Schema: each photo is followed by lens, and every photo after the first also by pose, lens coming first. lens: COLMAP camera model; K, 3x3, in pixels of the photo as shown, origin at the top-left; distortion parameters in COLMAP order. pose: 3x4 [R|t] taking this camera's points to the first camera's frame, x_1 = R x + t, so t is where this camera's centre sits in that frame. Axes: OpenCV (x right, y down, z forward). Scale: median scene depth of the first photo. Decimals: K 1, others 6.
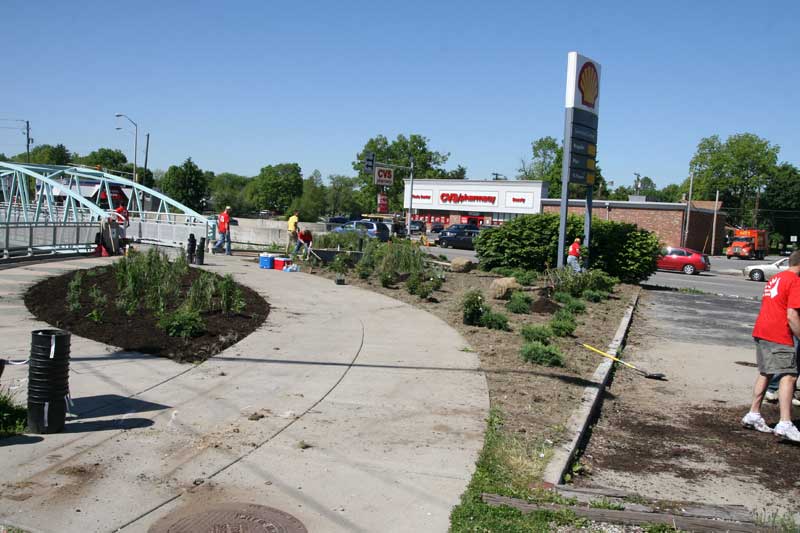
lens RADIAL K [[871.7, 0, 402.3], [0, 871.7, 250.4], [0, 0, 1]] dist [0.006461, 0.040653]
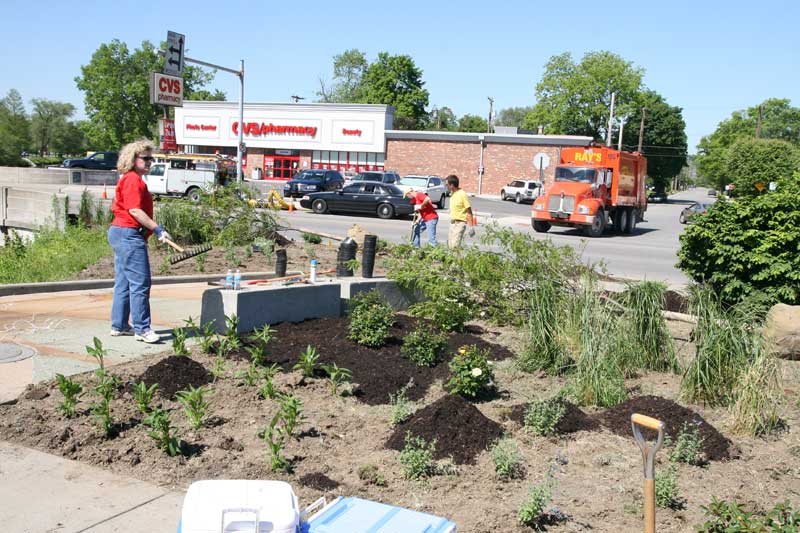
lens RADIAL K [[871.7, 0, 402.3], [0, 871.7, 250.4], [0, 0, 1]] dist [0.006461, 0.040653]
pose [[0.942124, -0.040344, 0.332827, -0.061894], [0.017034, 0.997211, 0.072660, -0.012981], [-0.334830, -0.062786, 0.940184, 0.313519]]
